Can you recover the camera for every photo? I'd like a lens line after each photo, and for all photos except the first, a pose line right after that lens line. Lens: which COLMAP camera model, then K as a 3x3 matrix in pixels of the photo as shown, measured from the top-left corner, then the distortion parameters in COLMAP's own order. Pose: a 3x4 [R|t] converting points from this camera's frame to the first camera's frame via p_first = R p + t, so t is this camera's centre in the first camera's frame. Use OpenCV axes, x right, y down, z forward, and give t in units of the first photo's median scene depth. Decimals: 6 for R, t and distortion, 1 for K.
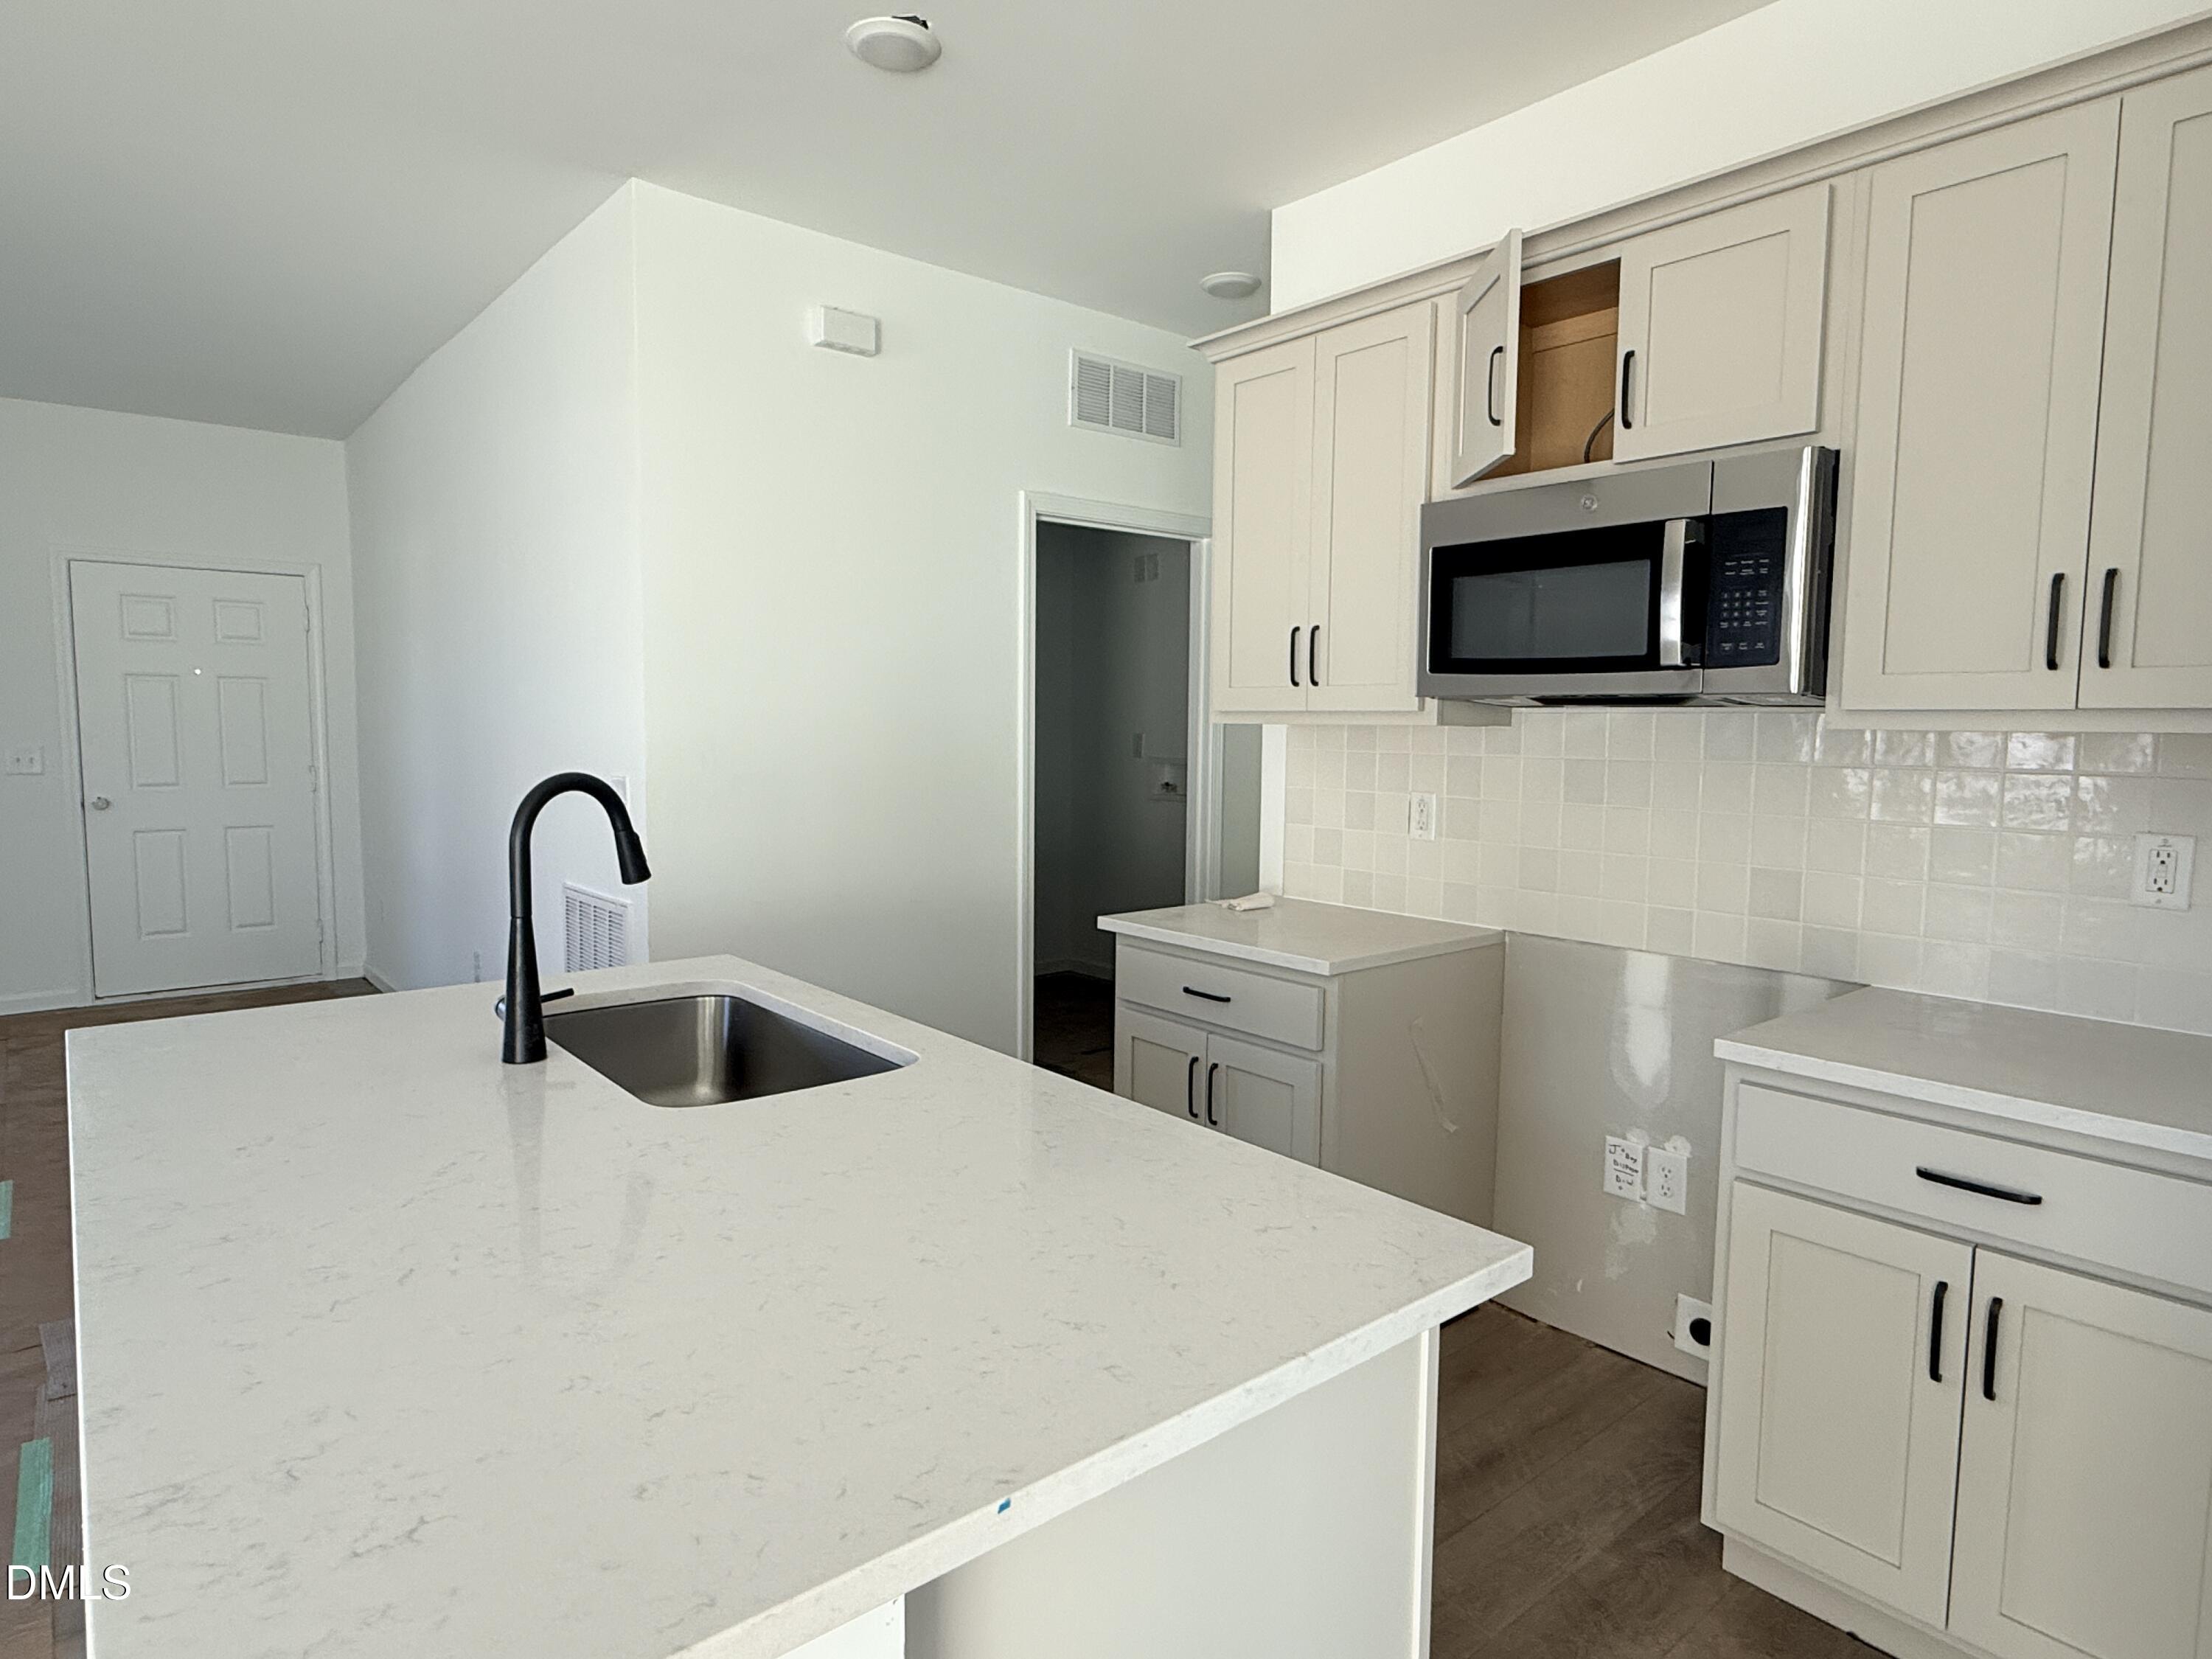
lens RADIAL K [[1237.2, 0, 1079.6], [0, 1237.2, 827.8], [0, 0, 1]] dist [-0.003888, -0.000204]
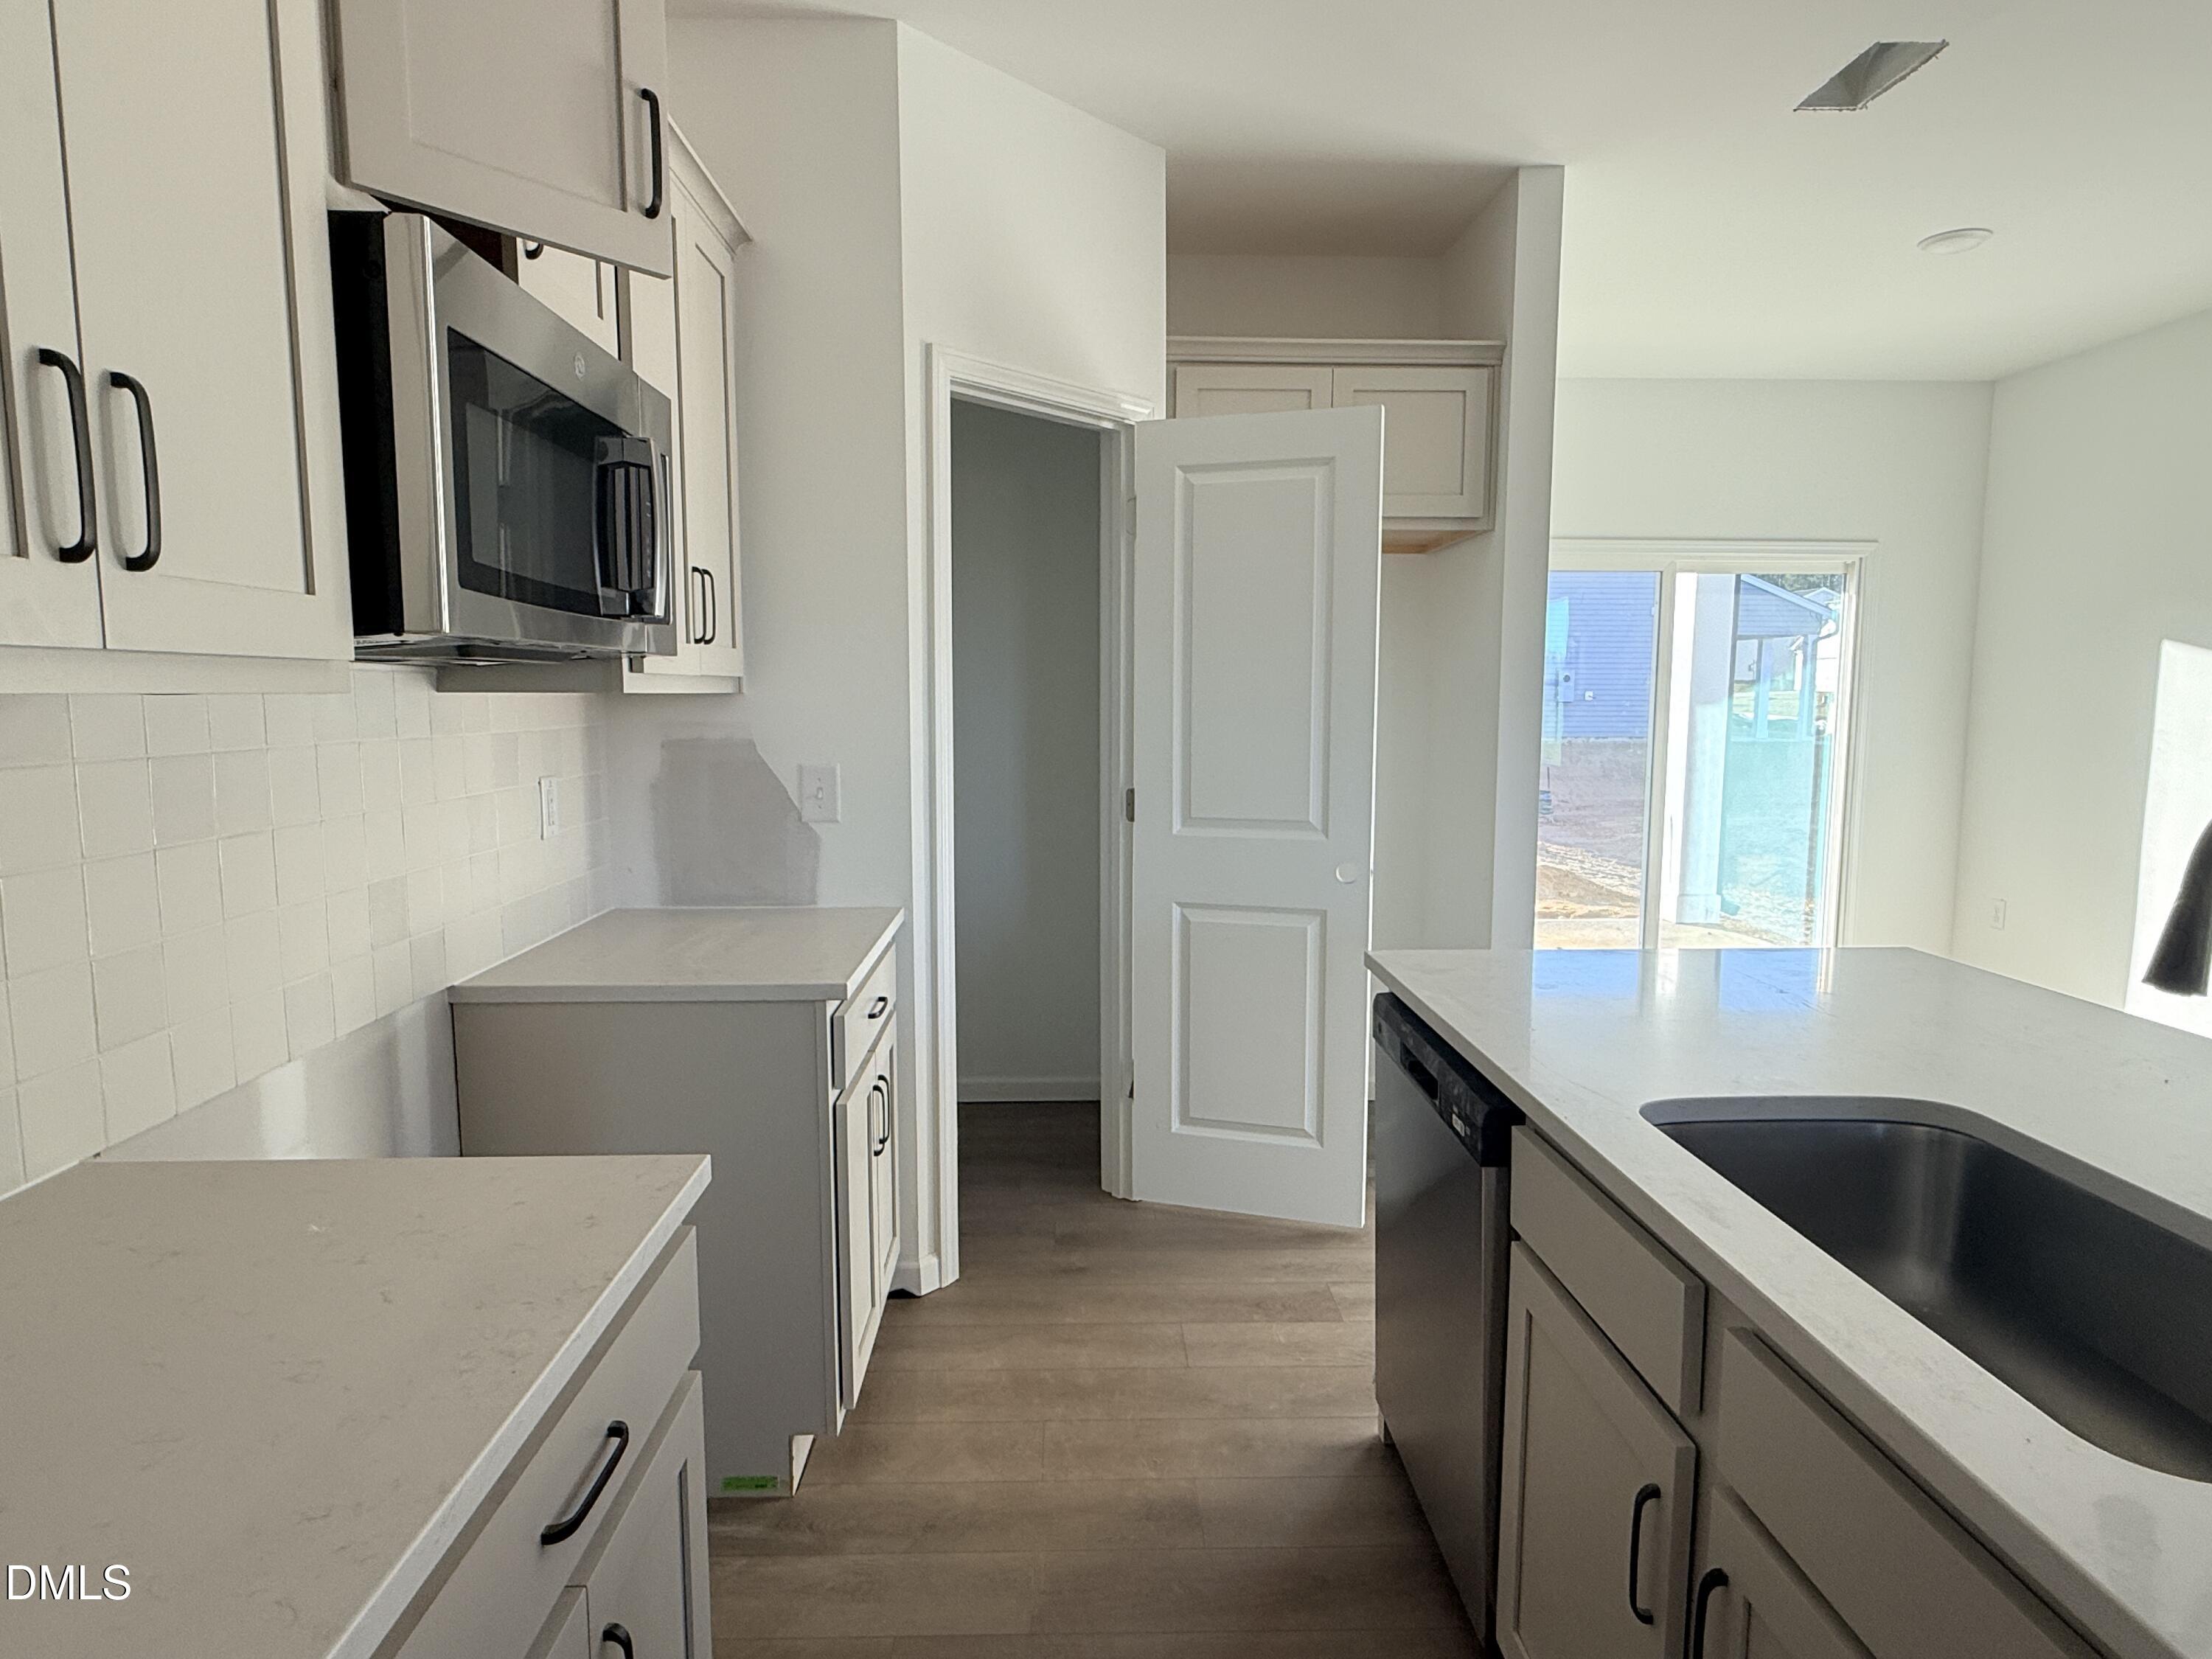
lens RADIAL K [[1237.2, 0, 1079.6], [0, 1237.2, 827.8], [0, 0, 1]] dist [-0.003888, -0.000204]
pose [[-0.779390, -0.077234, 0.621761, -0.201364], [0.048487, 0.981962, 0.182758, -0.099296], [-0.624660, 0.172587, -0.761586, 1.122661]]
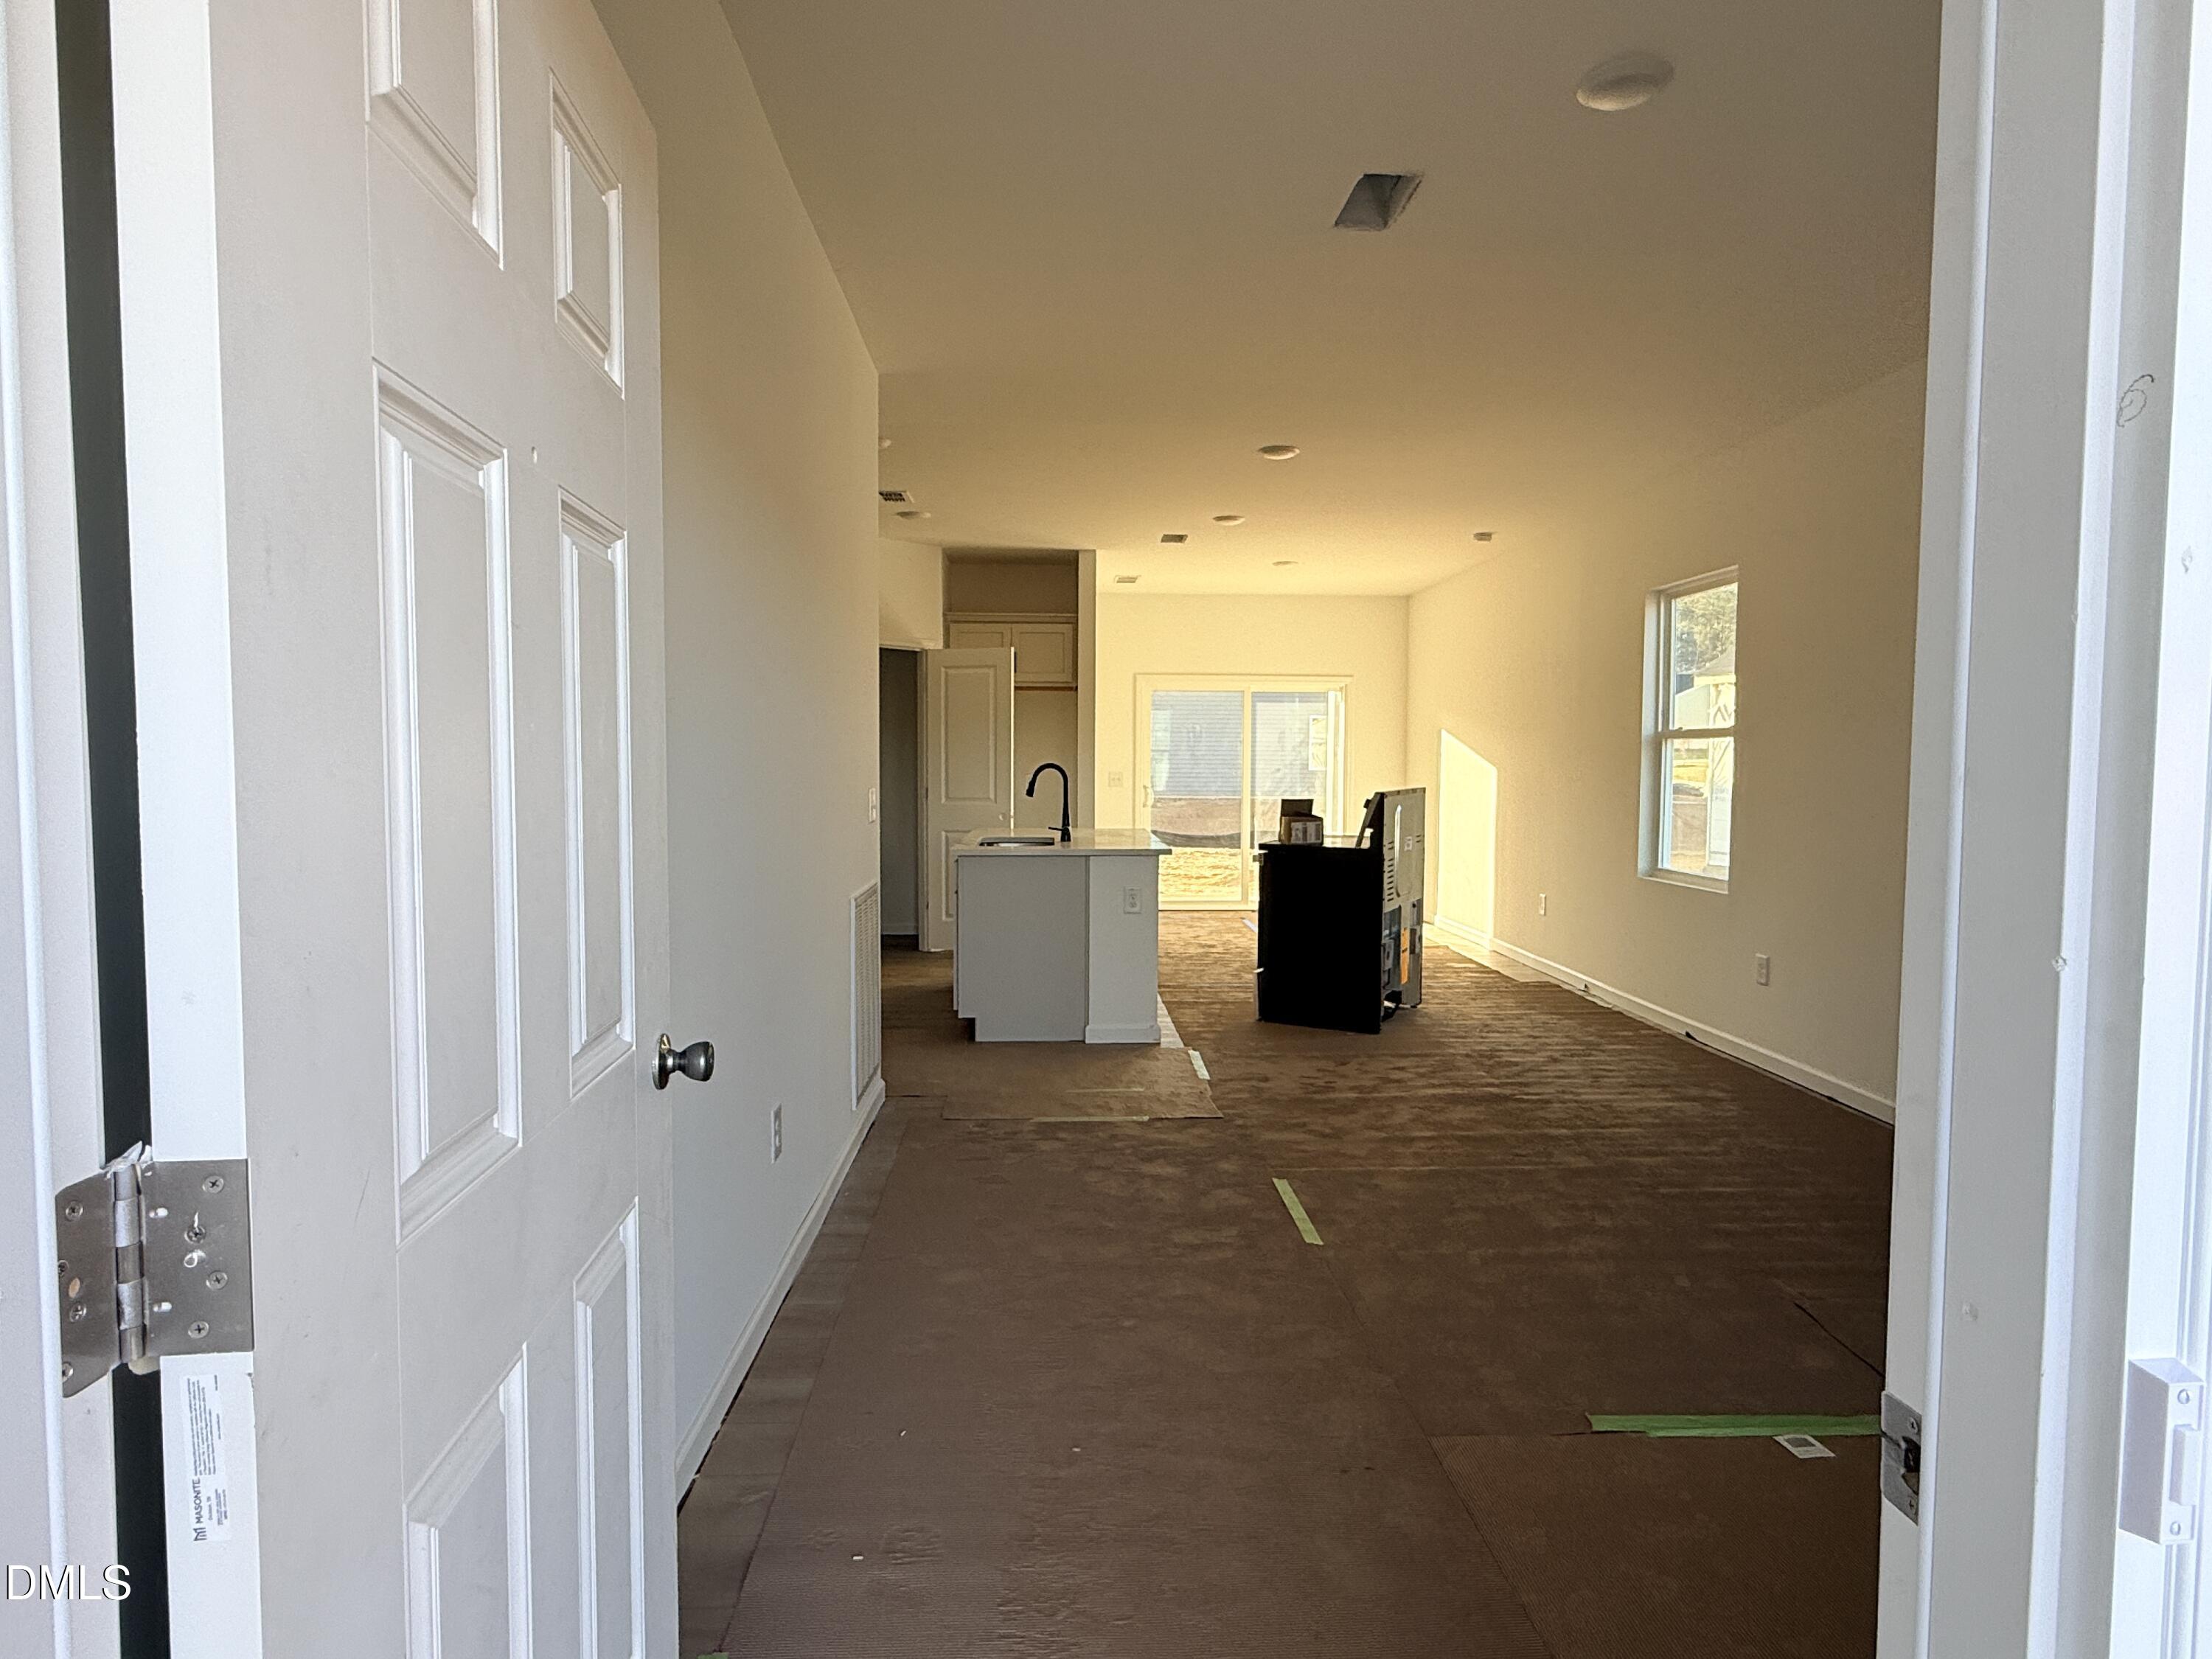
lens RADIAL K [[1237.2, 0, 1079.6], [0, 1237.2, 827.8], [0, 0, 1]] dist [-0.003888, -0.000204]
pose [[-0.783205, -0.042997, 0.620275, -1.652378], [0.047144, 0.990628, 0.128197, -0.190089], [-0.619974, 0.129647, -0.773837, 2.299826]]
